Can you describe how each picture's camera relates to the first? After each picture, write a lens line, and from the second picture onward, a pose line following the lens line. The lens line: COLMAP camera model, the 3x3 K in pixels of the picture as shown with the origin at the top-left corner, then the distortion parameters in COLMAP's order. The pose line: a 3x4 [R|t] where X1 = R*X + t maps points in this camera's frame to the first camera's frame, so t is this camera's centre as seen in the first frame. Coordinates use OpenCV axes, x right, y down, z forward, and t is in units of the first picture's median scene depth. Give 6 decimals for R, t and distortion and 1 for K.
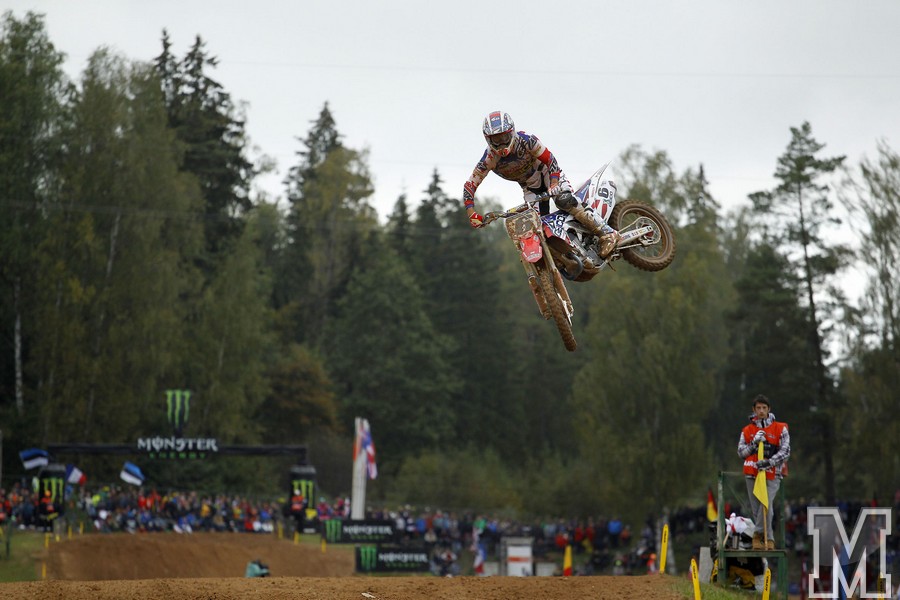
lens RADIAL K [[6709.9, 0, 450.0], [0, 6709.9, 300.0], [0, 0, 1]] dist [0.960339, 3.044815]
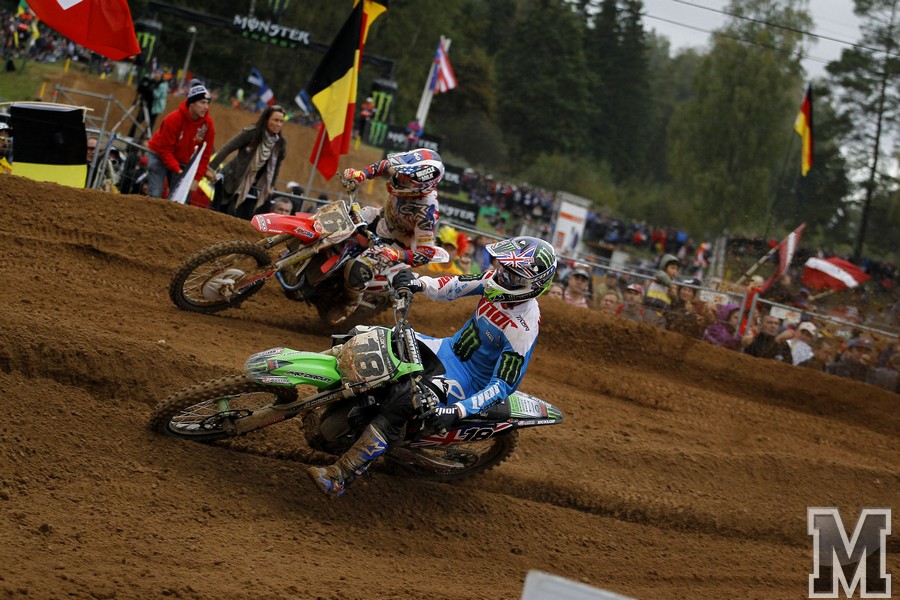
lens RADIAL K [[3128.3, 0, 465.6], [0, 3128.3, 300.5], [0, 0, 1]] dist [0.145913, -0.427451]
pose [[0.970744, 0.235491, -0.046904, 0.014825], [-0.232826, 0.970906, 0.055972, 0.021115], [0.058720, -0.043415, 0.997330, 0.400347]]
